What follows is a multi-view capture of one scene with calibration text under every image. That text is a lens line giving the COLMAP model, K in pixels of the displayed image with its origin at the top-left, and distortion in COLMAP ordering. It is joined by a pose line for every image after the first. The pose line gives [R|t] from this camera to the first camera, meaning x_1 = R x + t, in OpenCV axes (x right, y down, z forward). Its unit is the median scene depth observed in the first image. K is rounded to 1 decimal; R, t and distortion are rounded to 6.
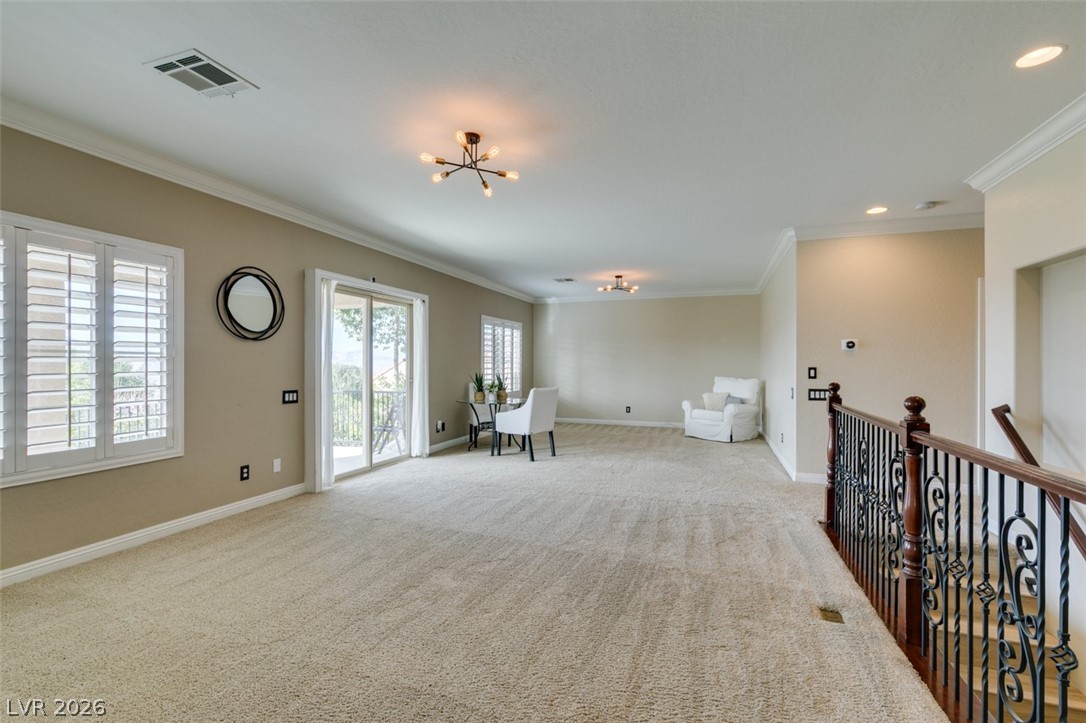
lens RADIAL K [[479.7, 0, 539.8], [0, 479.7, 366.8], [0, 0, 1]] dist [0.001410, -0.000395]
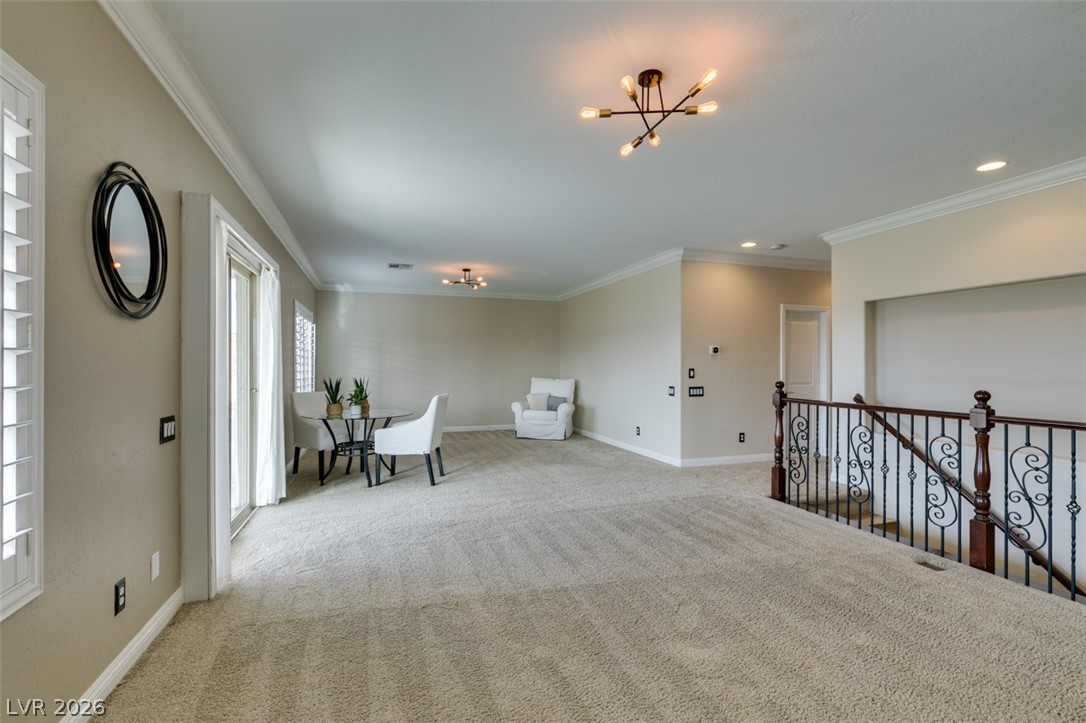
lens RADIAL K [[485.6, 0, 539.4], [0, 485.6, 366.1], [0, 0, 1]] dist [0.002887, -0.001063]
pose [[0.788934, -0.000741, 0.614478, -0.538064], [0.002755, 0.999993, -0.002331, -0.003973], [-0.614472, 0.003532, 0.788931, 0.338255]]
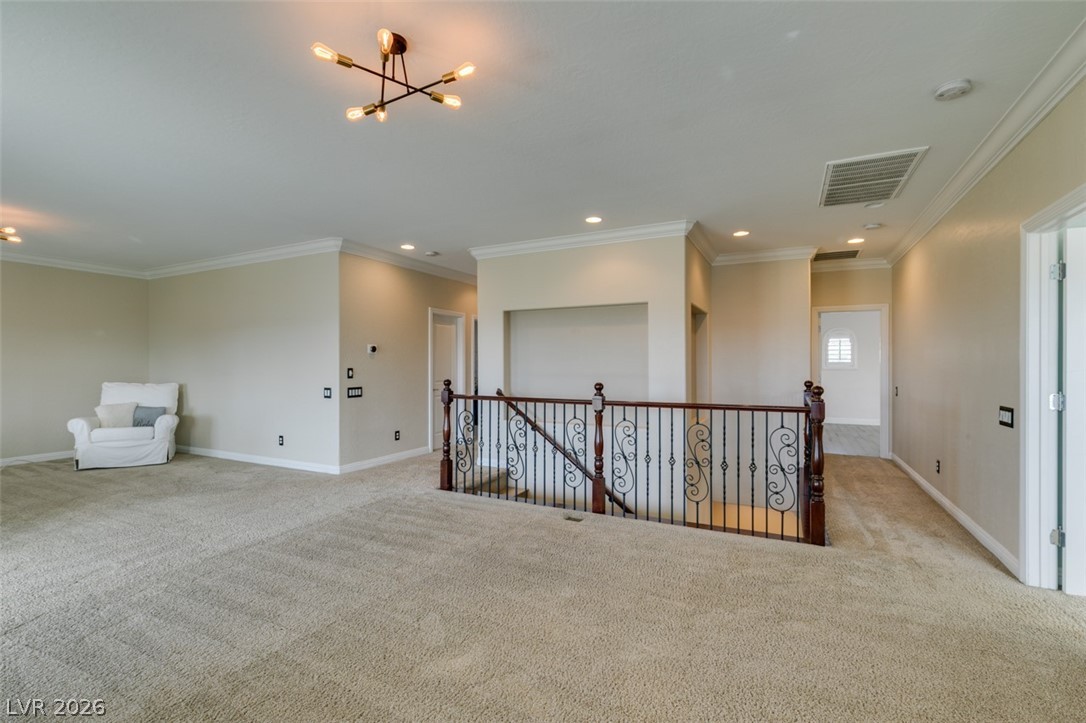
lens RADIAL K [[485.6, 0, 539.4], [0, 485.6, 366.1], [0, 0, 1]] dist [0.002887, -0.001063]
pose [[0.138790, -0.003551, 0.990315, -0.568390], [0.006077, 0.999978, 0.002734, -0.004723], [-0.990303, 0.005638, 0.138809, 0.480499]]
